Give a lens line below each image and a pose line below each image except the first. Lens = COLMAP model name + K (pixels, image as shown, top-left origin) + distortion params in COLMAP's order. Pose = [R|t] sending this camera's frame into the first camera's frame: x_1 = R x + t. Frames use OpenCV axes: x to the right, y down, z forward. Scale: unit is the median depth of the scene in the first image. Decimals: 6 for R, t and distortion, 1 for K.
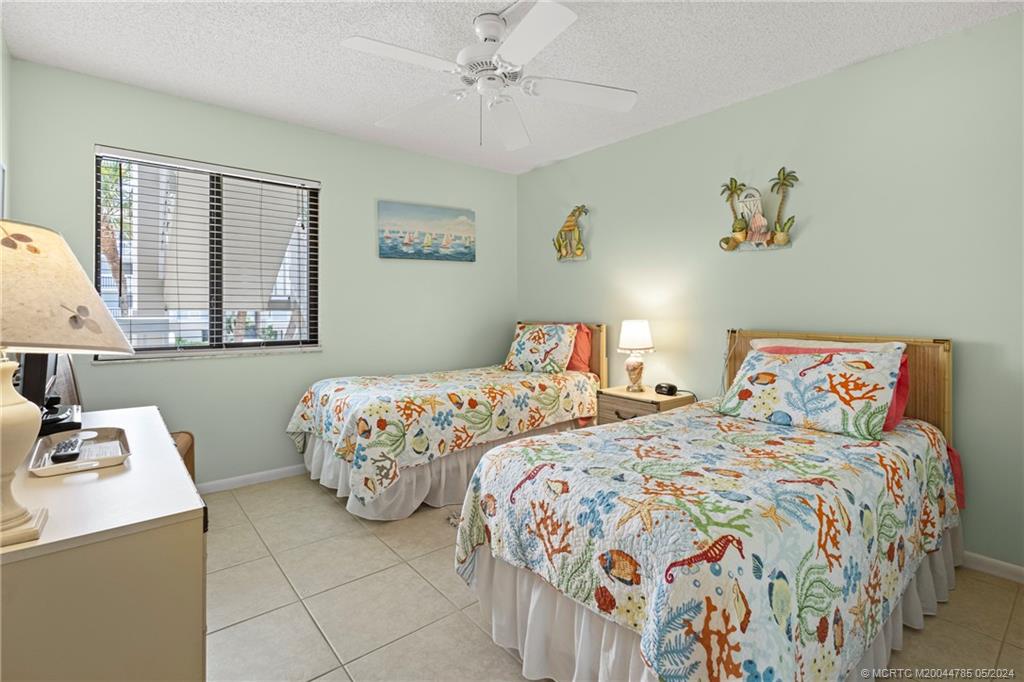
lens RADIAL K [[477.8, 0, 524.1], [0, 477.8, 309.6], [0, 0, 1]] dist [0.009297, -0.002279]
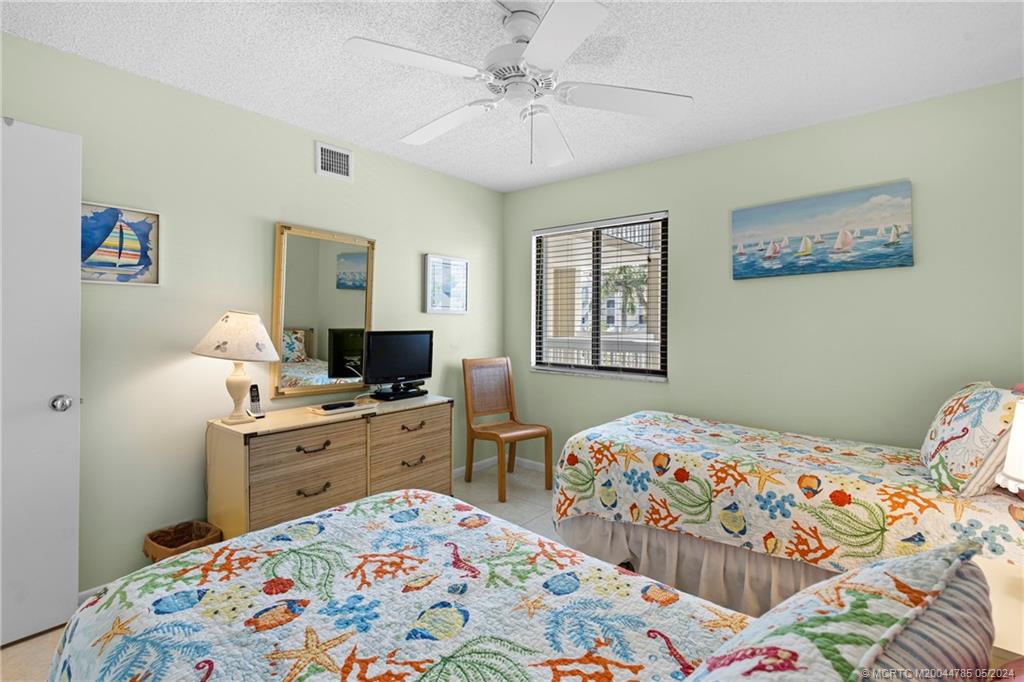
lens RADIAL K [[477.8, 0, 514.8], [0, 477.8, 330.9], [0, 0, 1]] dist [0.009297, -0.002279]
pose [[0.177628, 0.013104, -0.984010, 0.486278], [-0.009593, 0.999887, 0.011584, -0.028350], [0.984051, 0.007382, 0.177734, 0.519482]]
